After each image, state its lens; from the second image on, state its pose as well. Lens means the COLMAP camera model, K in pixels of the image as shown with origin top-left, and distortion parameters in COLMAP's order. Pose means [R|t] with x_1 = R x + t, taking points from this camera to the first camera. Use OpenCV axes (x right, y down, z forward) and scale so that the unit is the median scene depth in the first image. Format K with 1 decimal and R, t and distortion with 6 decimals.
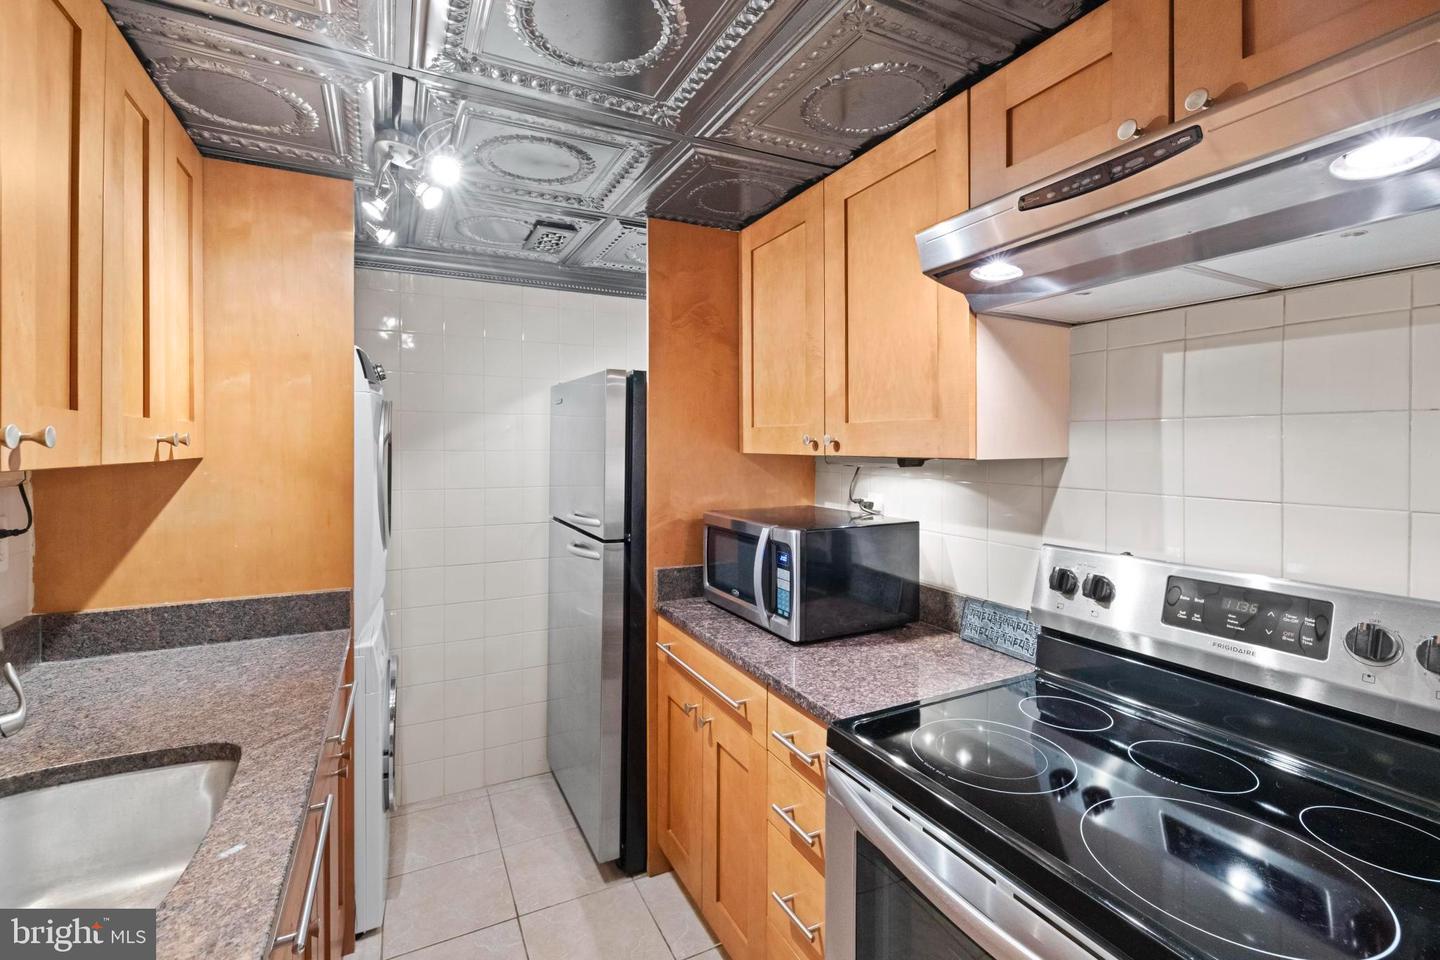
lens RADIAL K [[624.2, 0, 712.1], [0, 624.2, 450.0], [0, 0, 1]] dist [-0.001723, 0.000035]
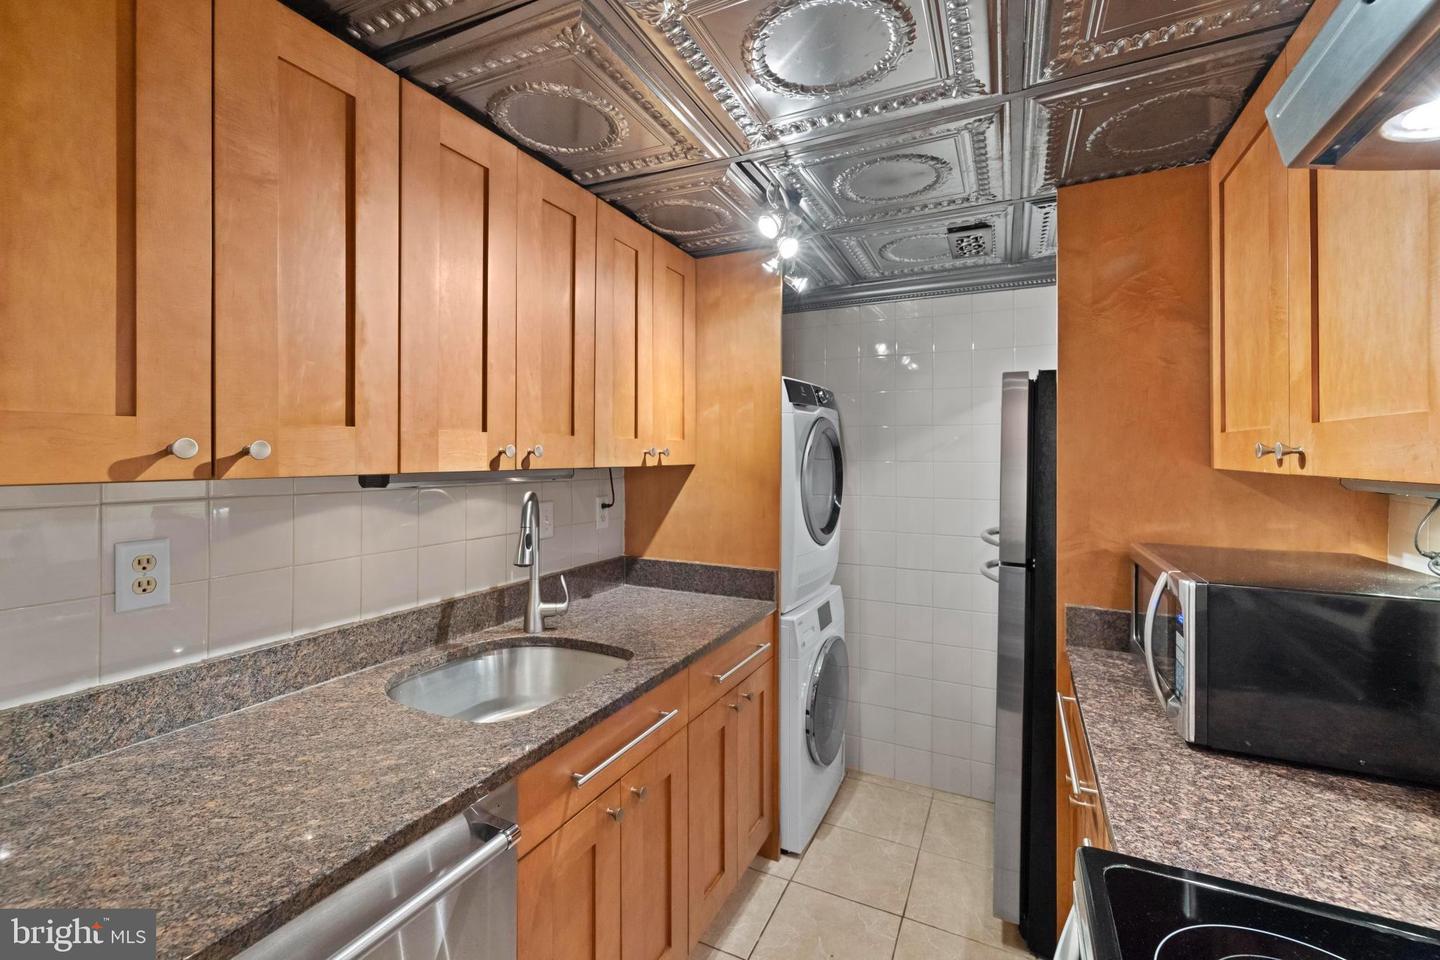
lens RADIAL K [[608.4, 0, 717.4], [0, 608.4, 457.9], [0, 0, 1]] dist [-0.000708, -0.000049]
pose [[0.609973, 0.005394, -0.792404, 0.334886], [-0.009219, 0.999957, -0.000289, -0.002911], [0.792369, 0.007481, 0.609997, 0.163985]]
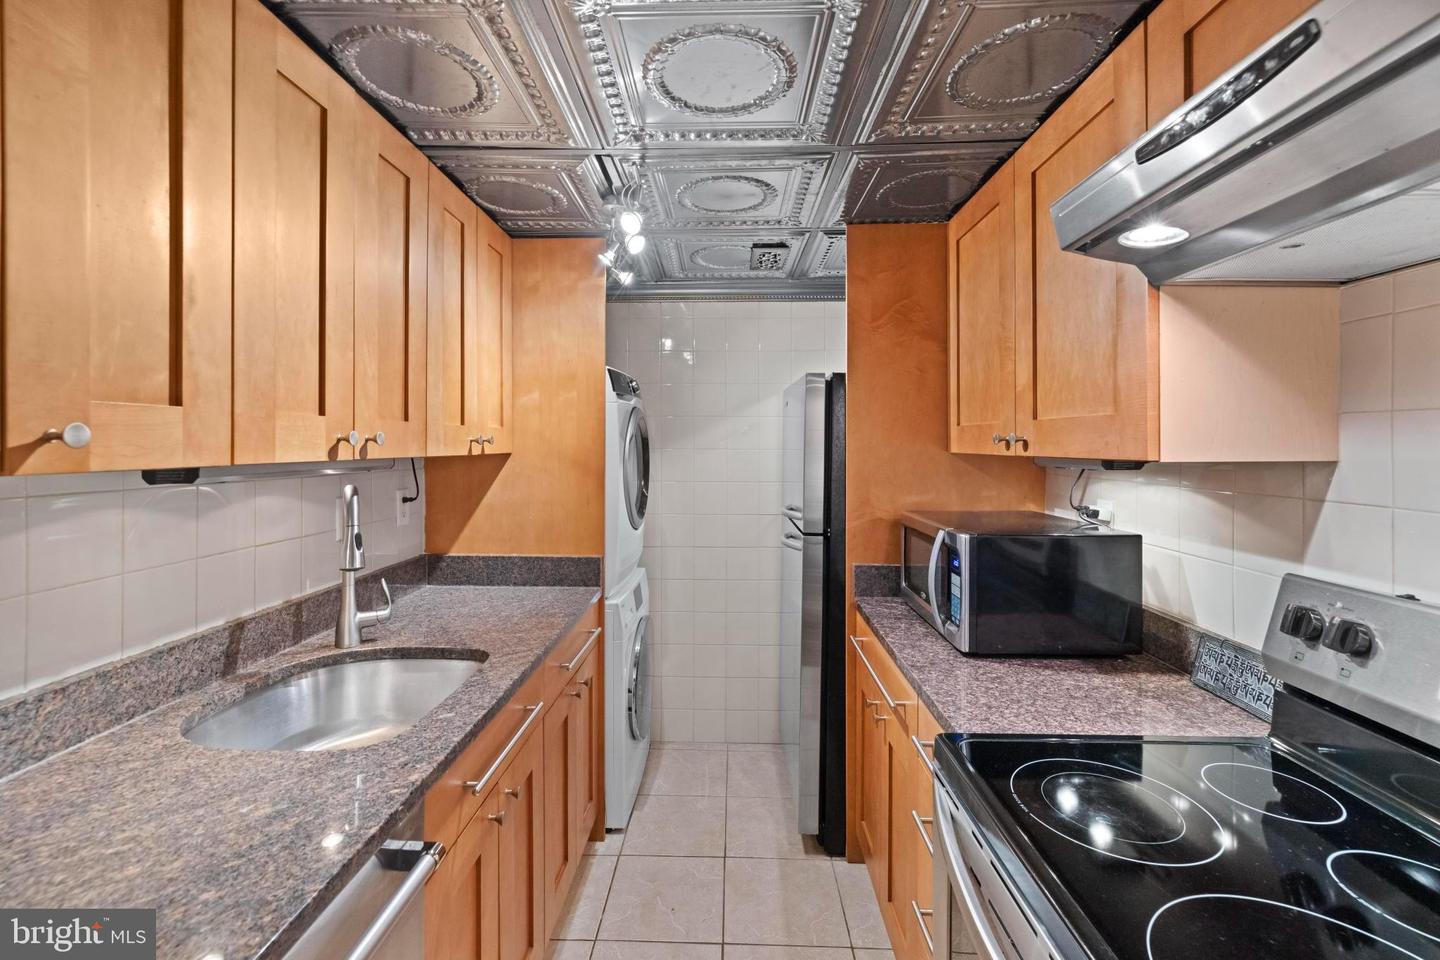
lens RADIAL K [[608.4, 0, 716.1], [0, 608.4, 448.2], [0, 0, 1]] dist [-0.000929, 0.000154]
pose [[0.882455, 0.004010, -0.470379, 0.224972], [-0.004799, 0.999988, -0.000479, 0.000220], [0.470372, 0.002680, 0.882464, 0.008037]]
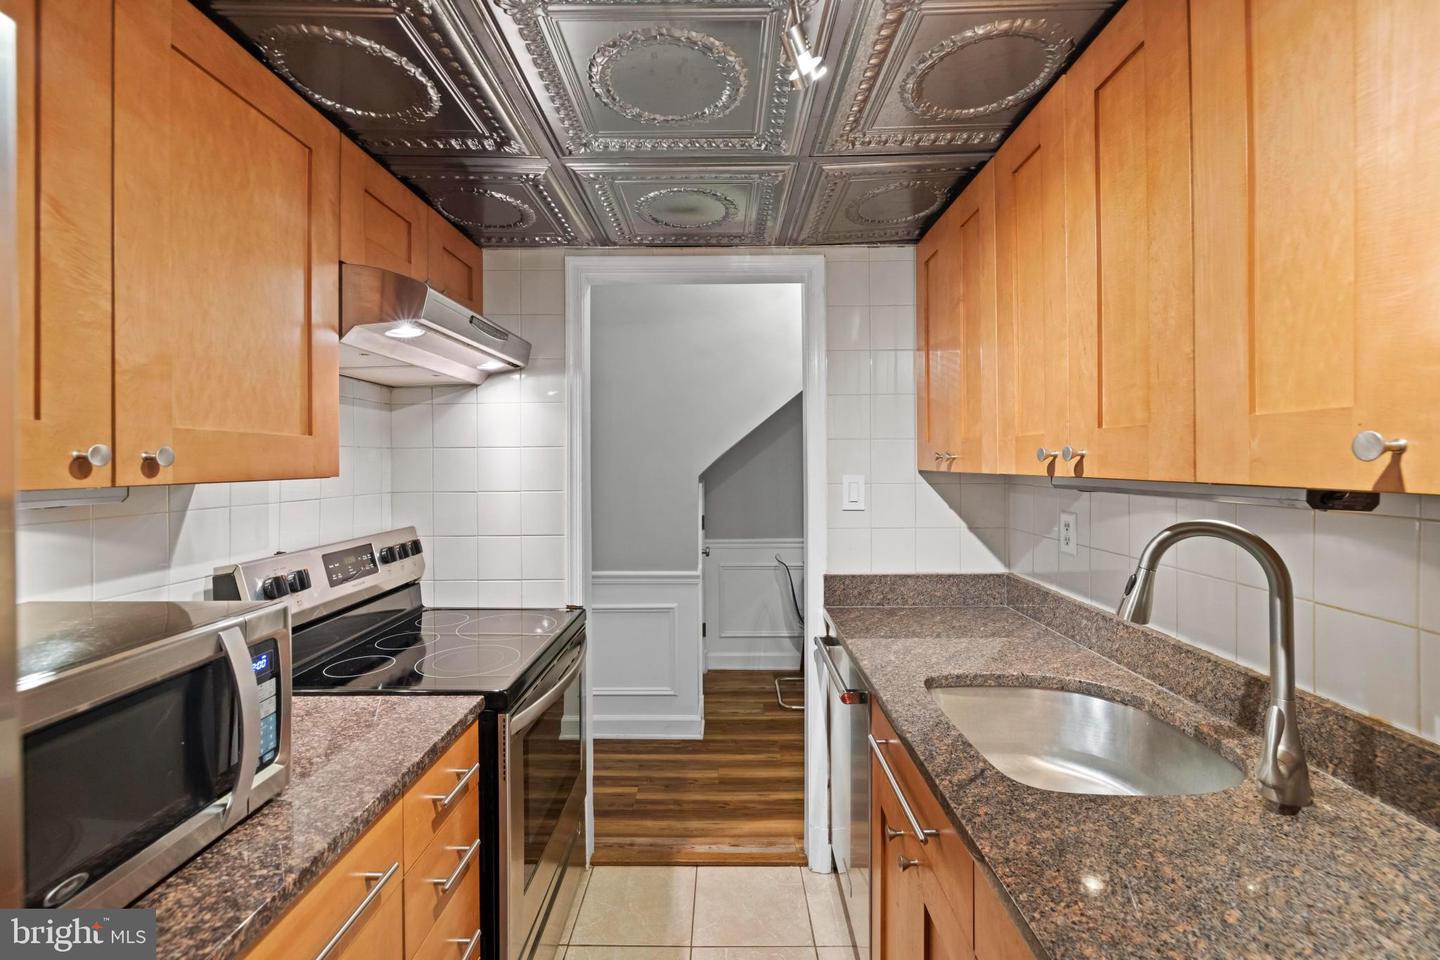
lens RADIAL K [[608.4, 0, 717.4], [0, 608.4, 457.9], [0, 0, 1]] dist [-0.000708, -0.000049]
pose [[-0.888564, 0.007742, 0.458687, -0.501508], [0.010445, 0.999940, 0.003354, -0.011992], [-0.458634, 0.007771, -0.888591, 1.281527]]
